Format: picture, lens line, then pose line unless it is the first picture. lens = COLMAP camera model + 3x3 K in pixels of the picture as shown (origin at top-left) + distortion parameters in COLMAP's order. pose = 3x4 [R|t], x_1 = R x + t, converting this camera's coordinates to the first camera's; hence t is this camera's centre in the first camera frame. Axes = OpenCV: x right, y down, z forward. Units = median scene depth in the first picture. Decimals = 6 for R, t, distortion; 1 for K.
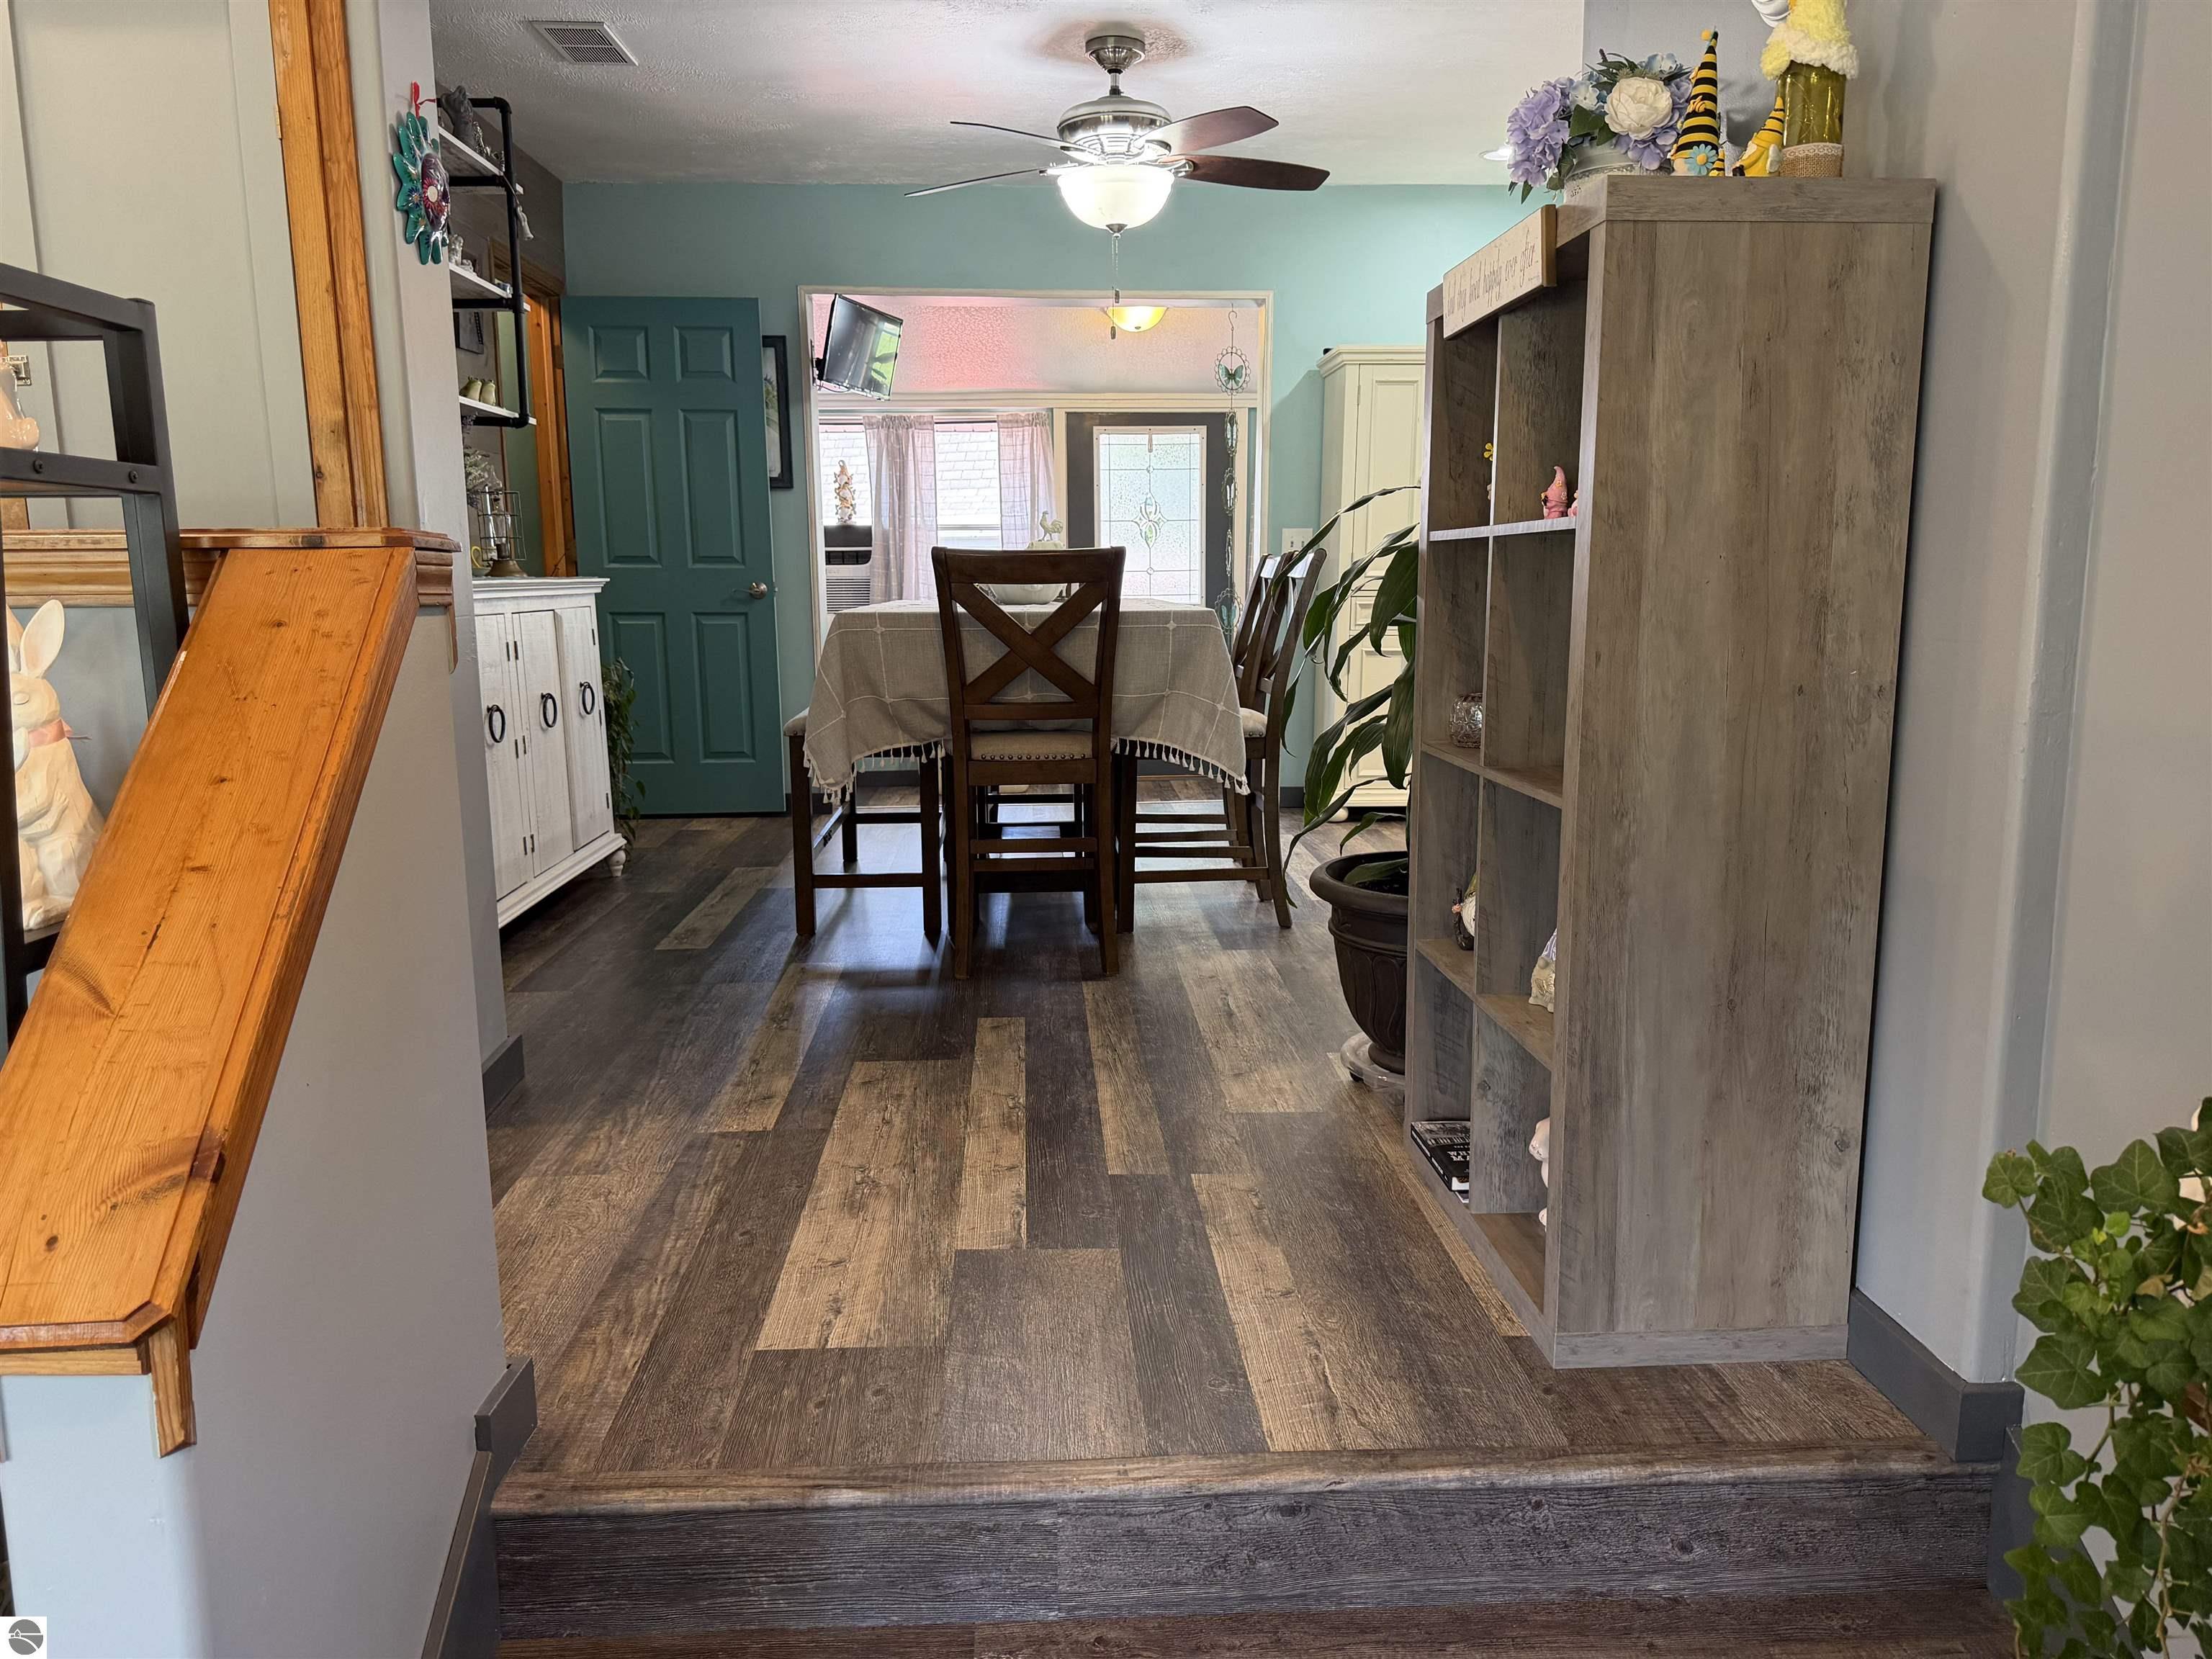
lens RADIAL K [[1566.3, 0, 1095.0], [0, 1566.3, 840.8], [0, 0, 1]] dist [0.051683, -0.054214]
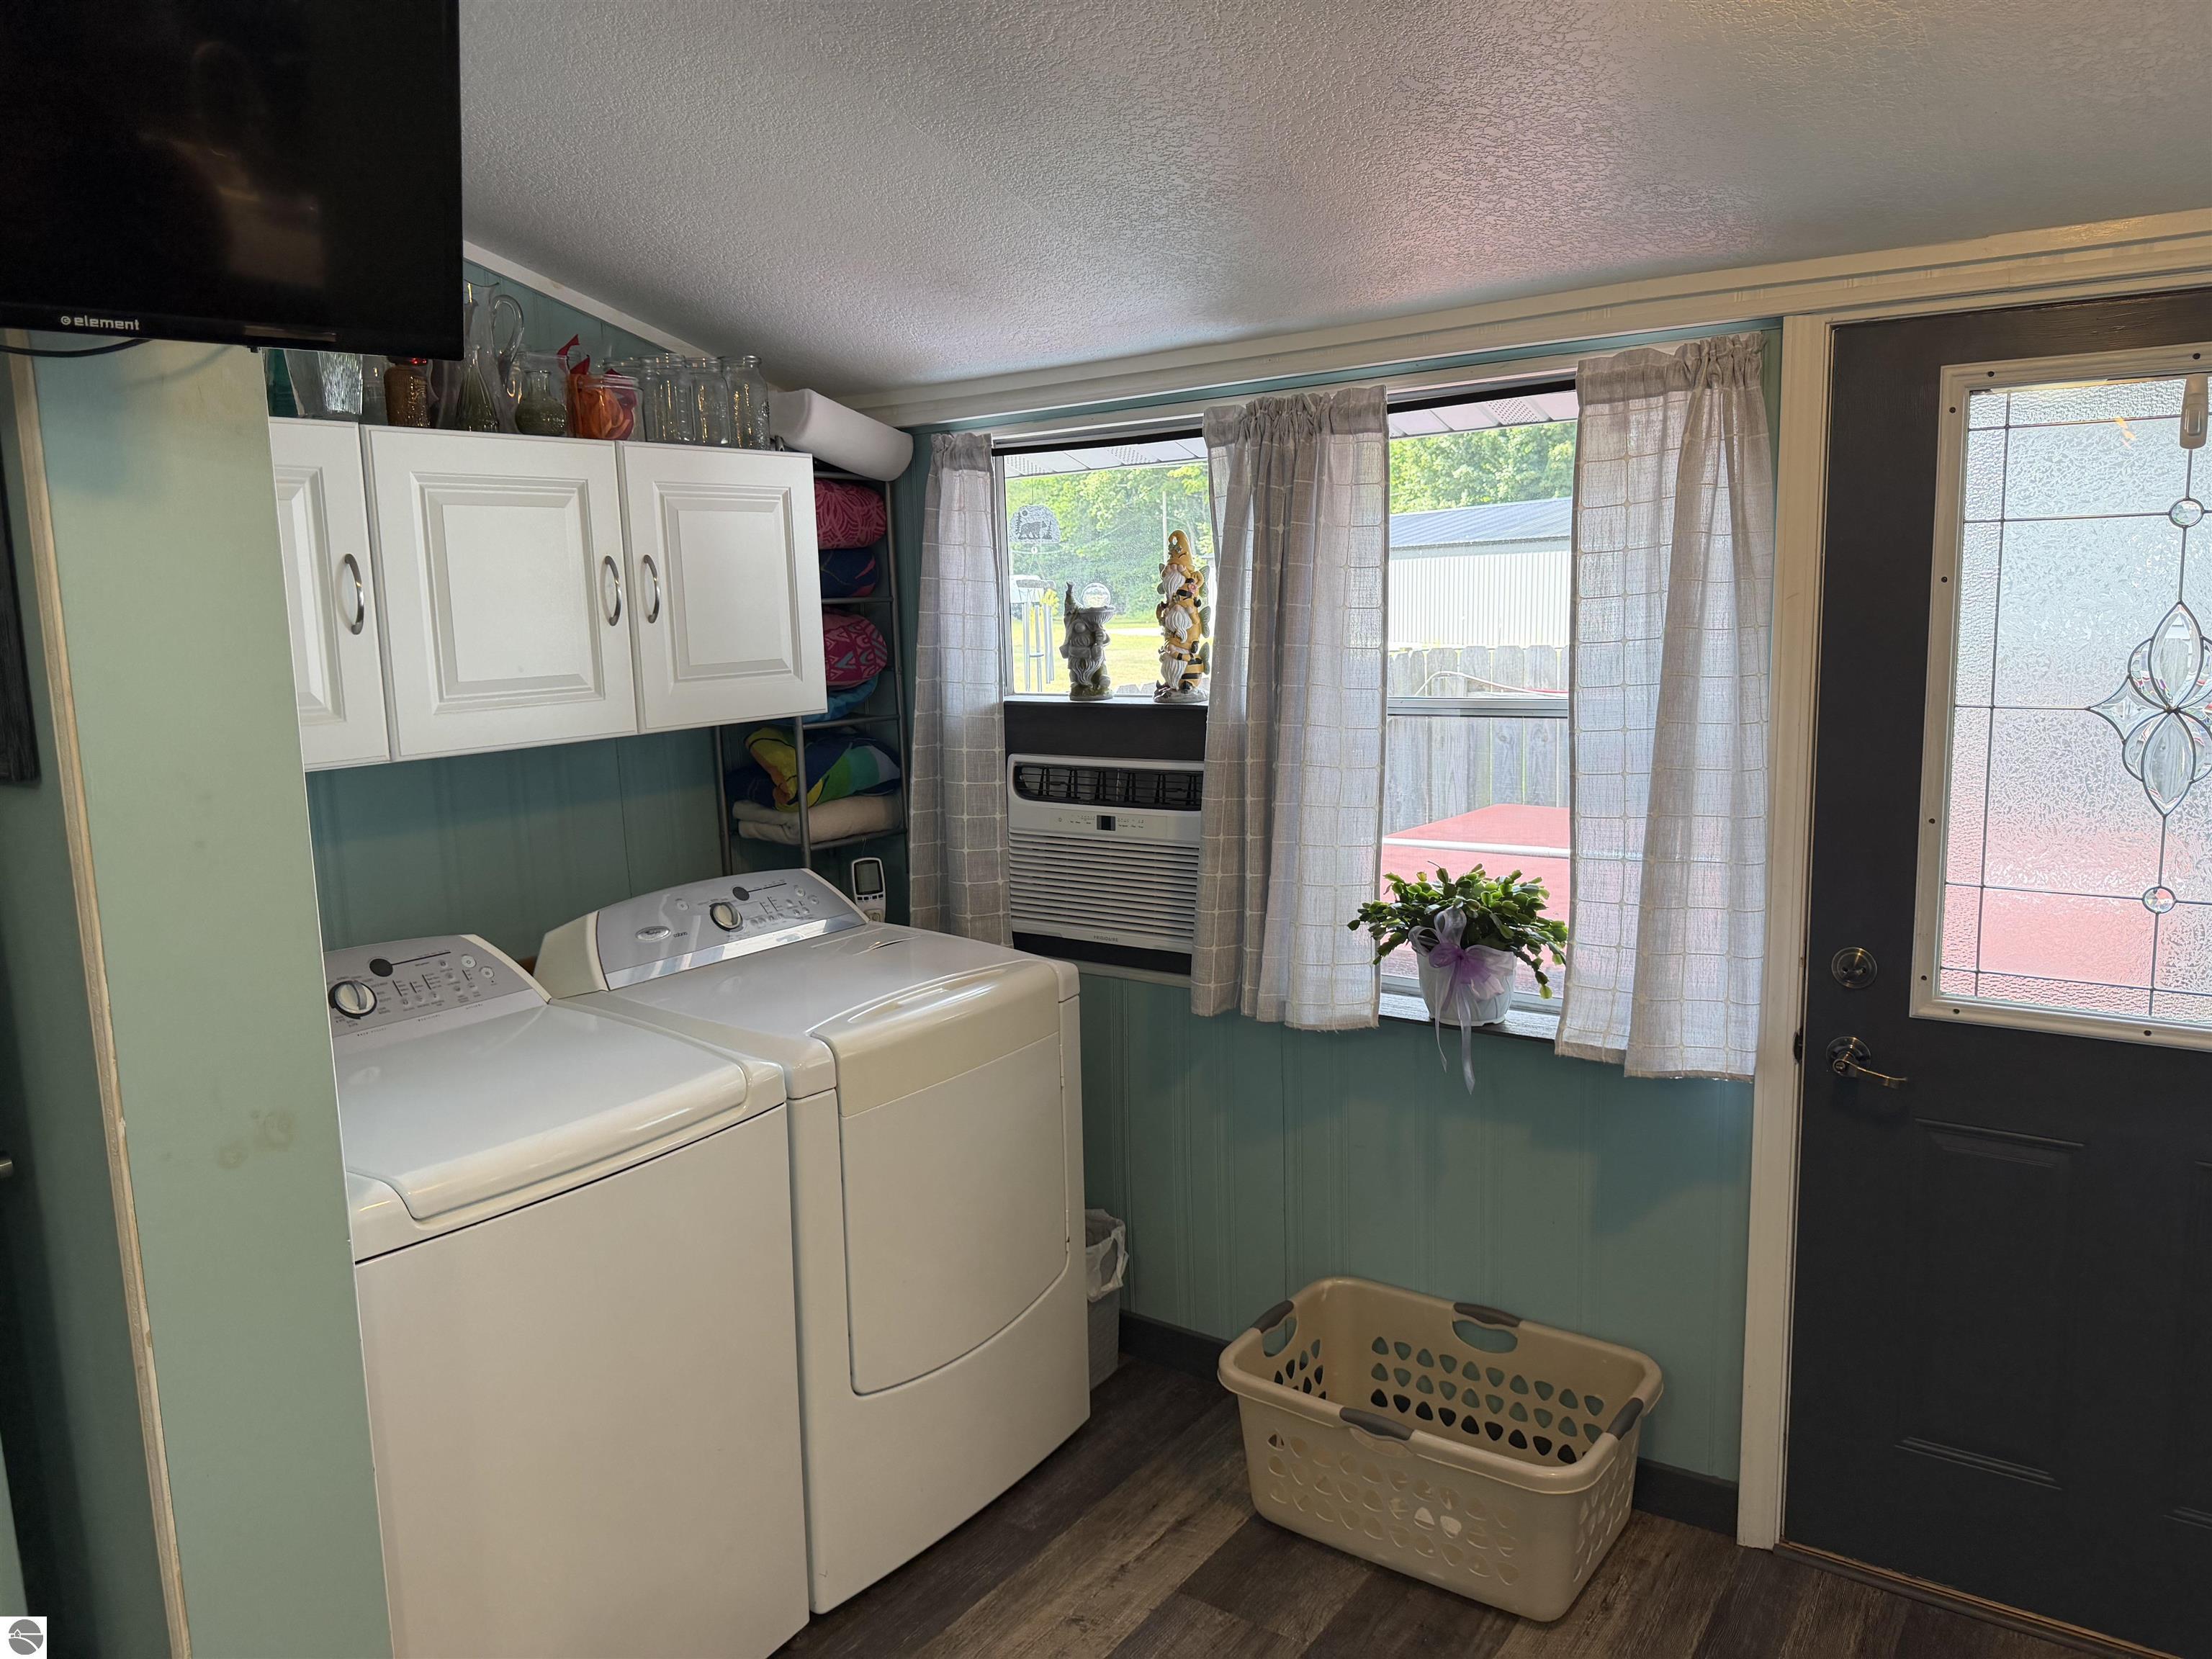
lens RADIAL K [[1566.3, 0, 1101.1], [0, 1566.3, 837.9], [0, 0, 1]] dist [0.051683, -0.054214]
pose [[0.793308, 0.081128, -0.603391, 0.073702], [-0.079014, 0.996419, 0.030088, -0.243526], [0.603671, 0.023807, 0.796878, 0.944171]]
